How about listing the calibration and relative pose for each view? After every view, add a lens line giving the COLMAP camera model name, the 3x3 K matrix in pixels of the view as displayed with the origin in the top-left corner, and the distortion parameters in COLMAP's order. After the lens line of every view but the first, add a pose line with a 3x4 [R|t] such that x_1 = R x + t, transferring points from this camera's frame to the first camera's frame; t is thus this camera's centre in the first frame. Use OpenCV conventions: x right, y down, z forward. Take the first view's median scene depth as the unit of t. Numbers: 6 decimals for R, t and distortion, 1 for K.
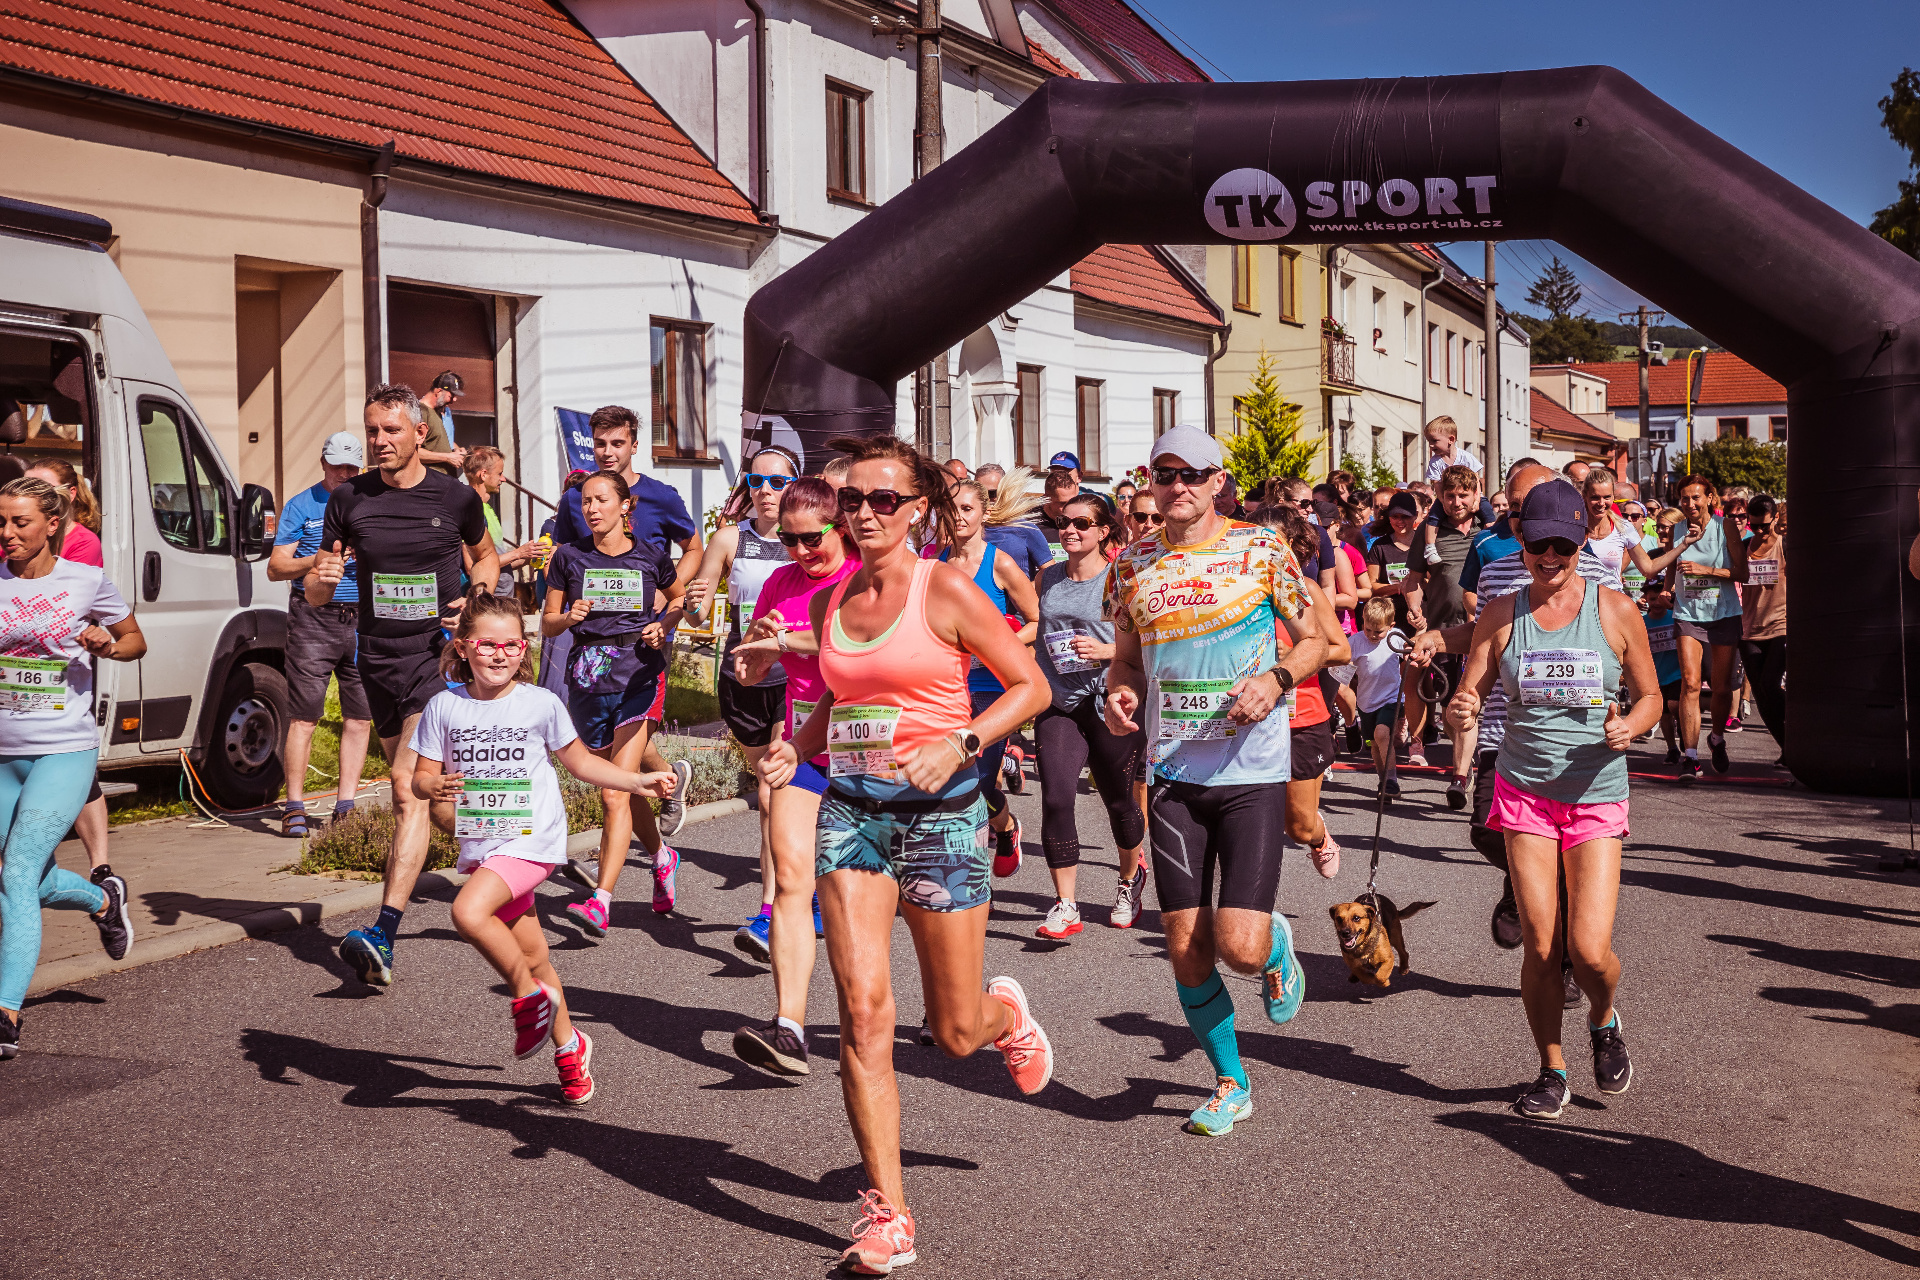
lens RADIAL K [[2996.9, 0, 1022.3], [0, 2996.9, 563.0], [0, 0, 1]] dist [0.129406, 0.000000]
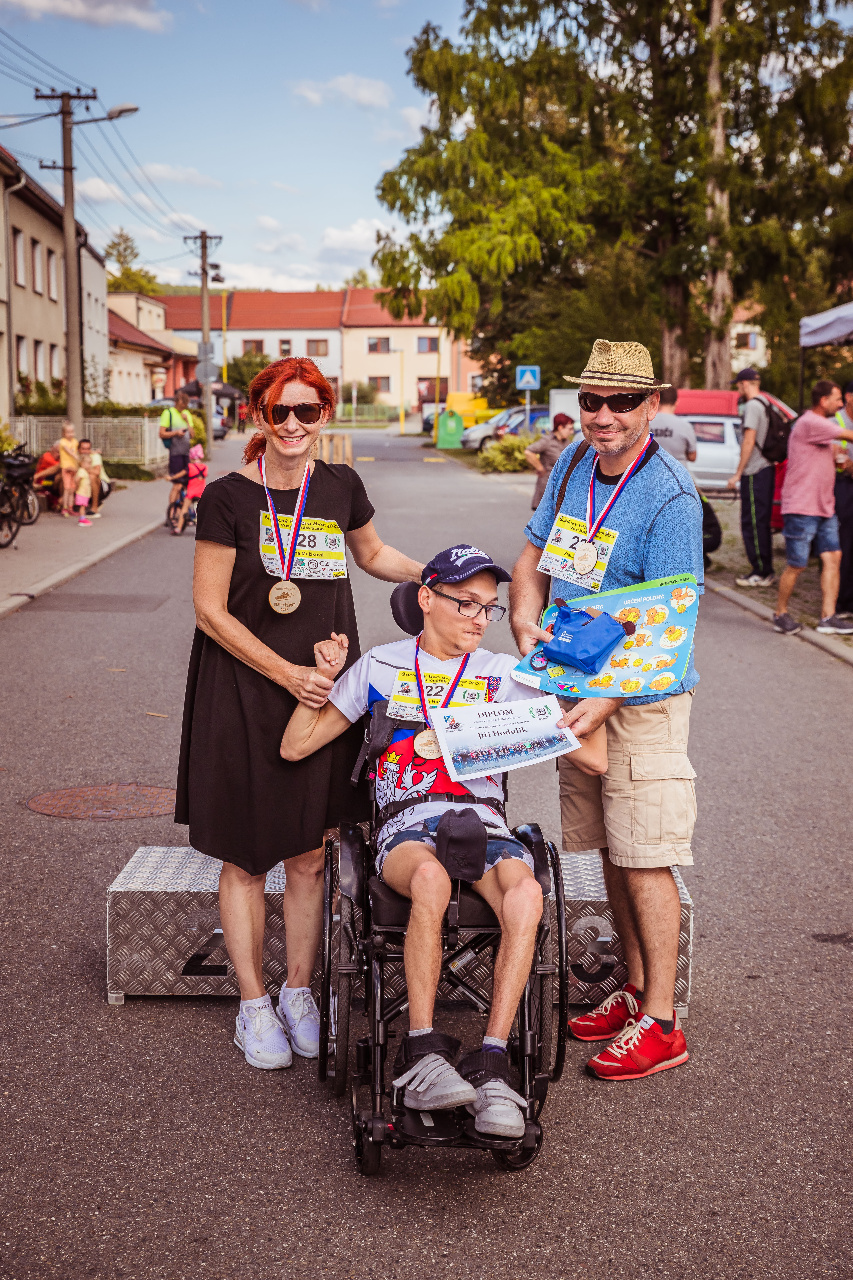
lens RADIAL K [[1938.2, 0, 424.1], [0, 1938.2, 636.7], [0, 0, 1]] dist [0.079529, 0.000000]
pose [[0.946500, -0.026900, 0.321580, 0.111532], [-0.005910, 0.994907, 0.100619, -0.015223], [-0.322649, -0.097137, 0.941521, 0.688015]]
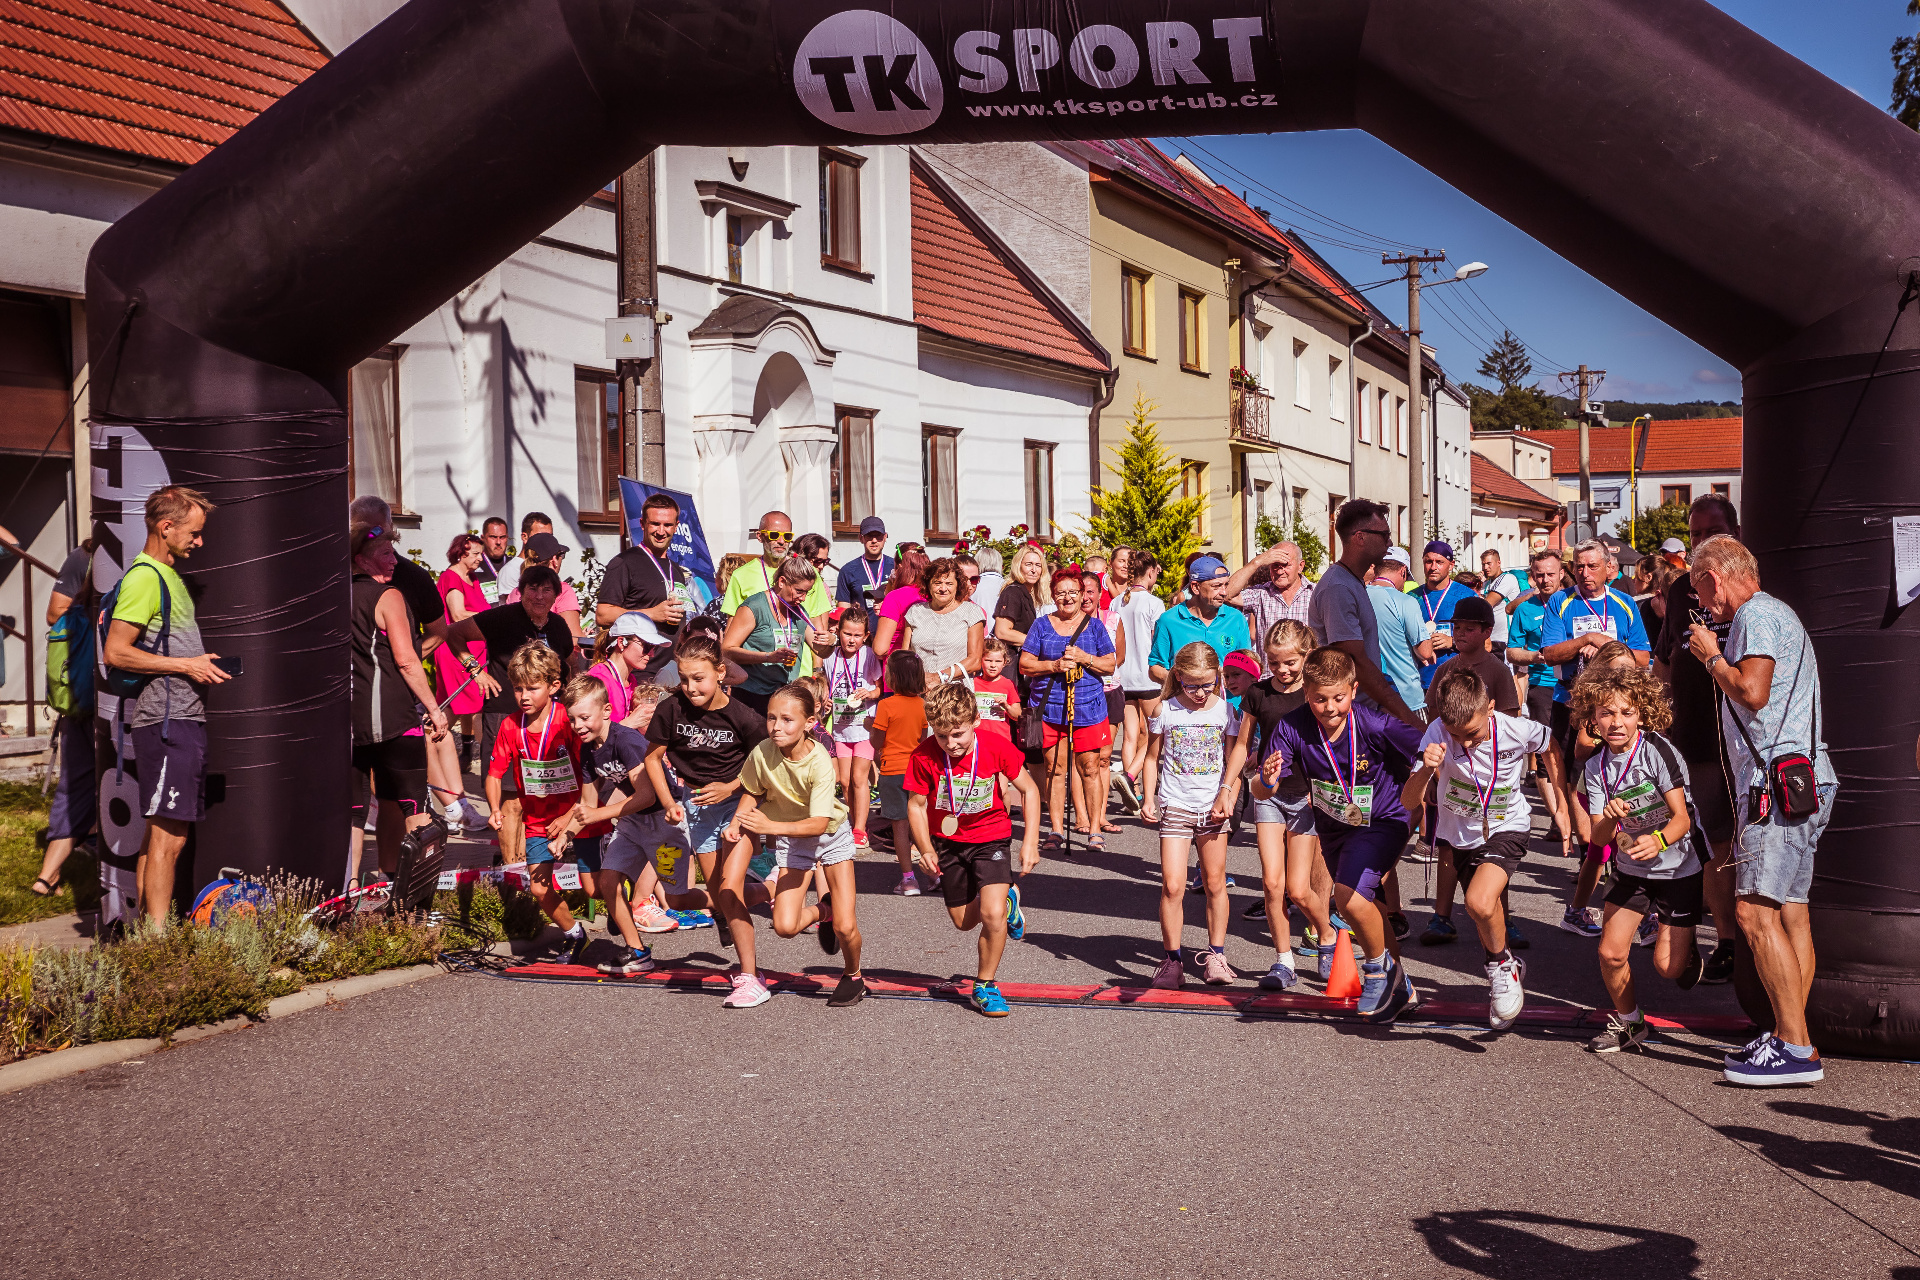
lens RADIAL K [[2874.2, 0, 1038.8], [0, 2874.2, 683.9], [0, 0, 1]] dist [0.001679, 0.000000]
pose [[0.999916, -0.003374, 0.012477, 0.053871], [0.003133, 0.999810, 0.019259, -0.003635], [-0.012539, -0.019218, 0.999737, 0.218610]]
